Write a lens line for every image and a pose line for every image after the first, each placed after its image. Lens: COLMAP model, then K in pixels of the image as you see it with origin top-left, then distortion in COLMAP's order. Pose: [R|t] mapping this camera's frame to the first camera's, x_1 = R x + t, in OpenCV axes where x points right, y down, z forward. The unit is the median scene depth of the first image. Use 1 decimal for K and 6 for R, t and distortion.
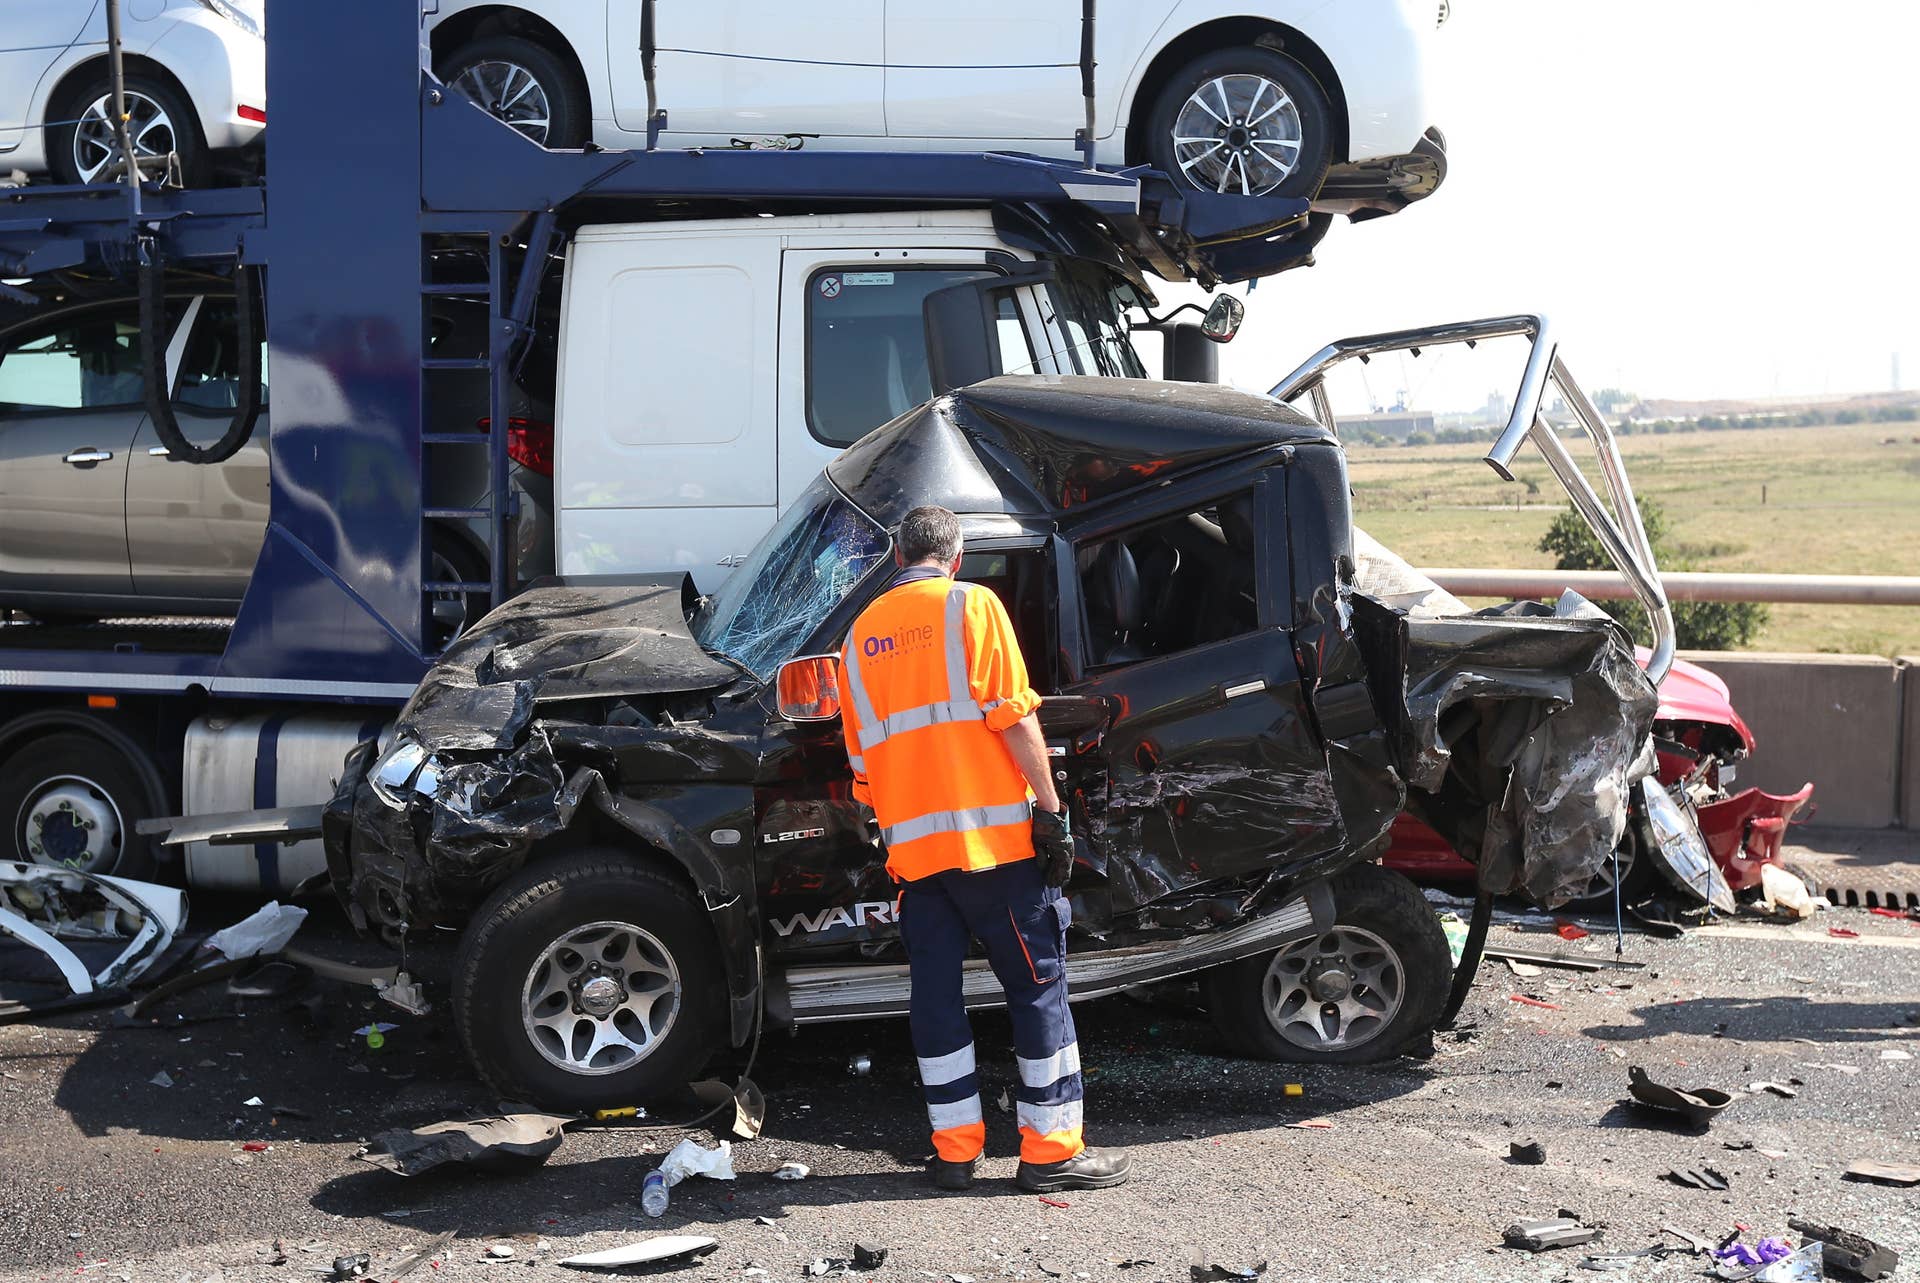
lens RADIAL K [[1958.1, 0, 935.7], [0, 1958.1, 570.0], [0, 0, 1]] dist [0.036844, 0.000000]
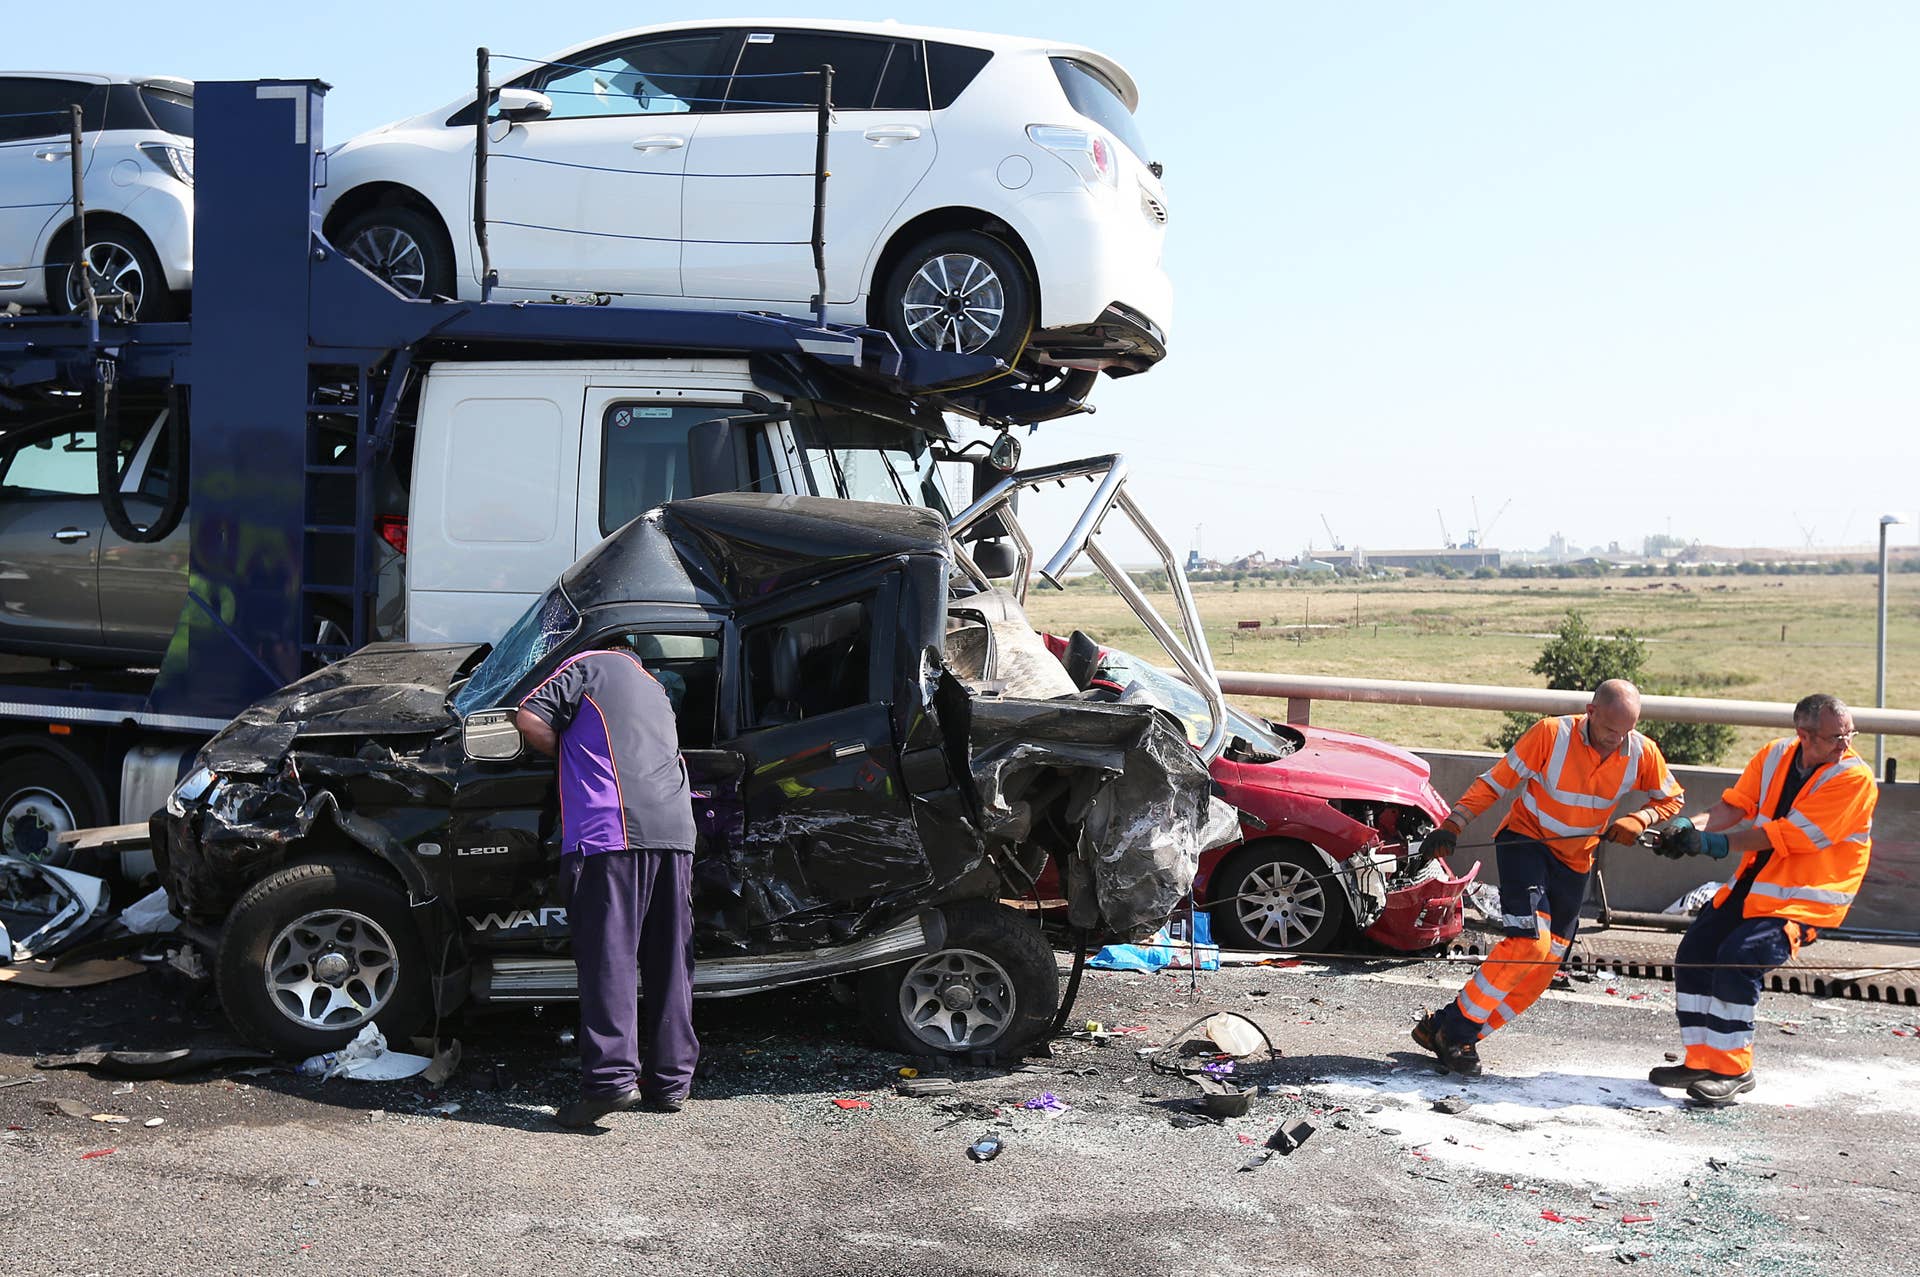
lens RADIAL K [[1701.4, 0, 970.7], [0, 1701.4, 693.3], [0, 0, 1]] dist [-0.005603, 0.086391]
pose [[0.997341, 0.041392, -0.059979, 0.239354], [-0.040554, 0.999063, 0.015125, 0.004248], [0.060549, -0.012652, 0.998085, -0.059288]]
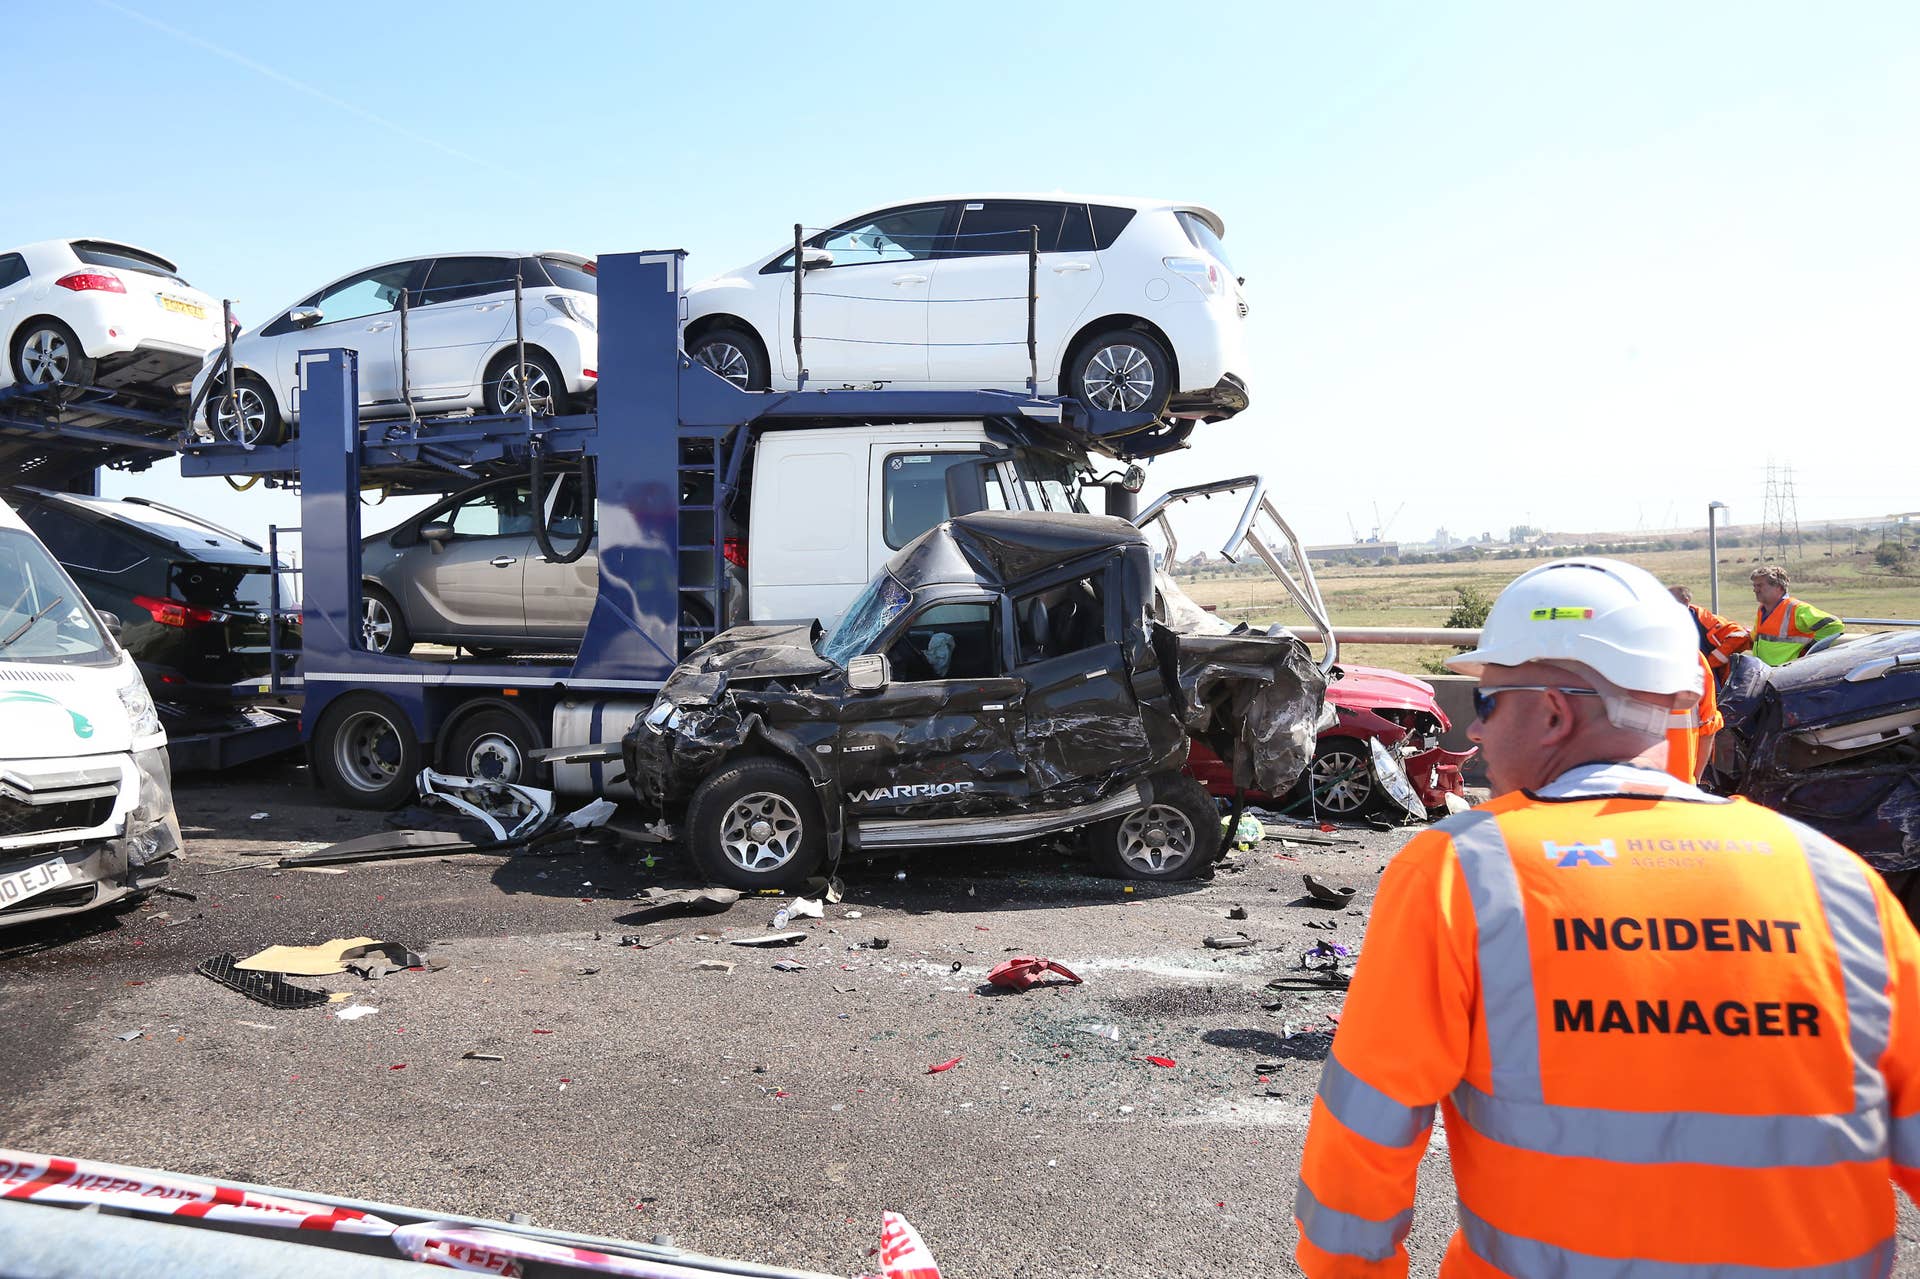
lens RADIAL K [[1349.0, 0, 963.2], [0, 1349.0, 636.1], [0, 0, 1]] dist [-0.018984, 0.052487]
pose [[0.997508, -0.001643, -0.070532, 0.098187], [0.000717, 0.999913, -0.013157, 0.033378], [0.070548, 0.013074, 0.997423, -0.252493]]
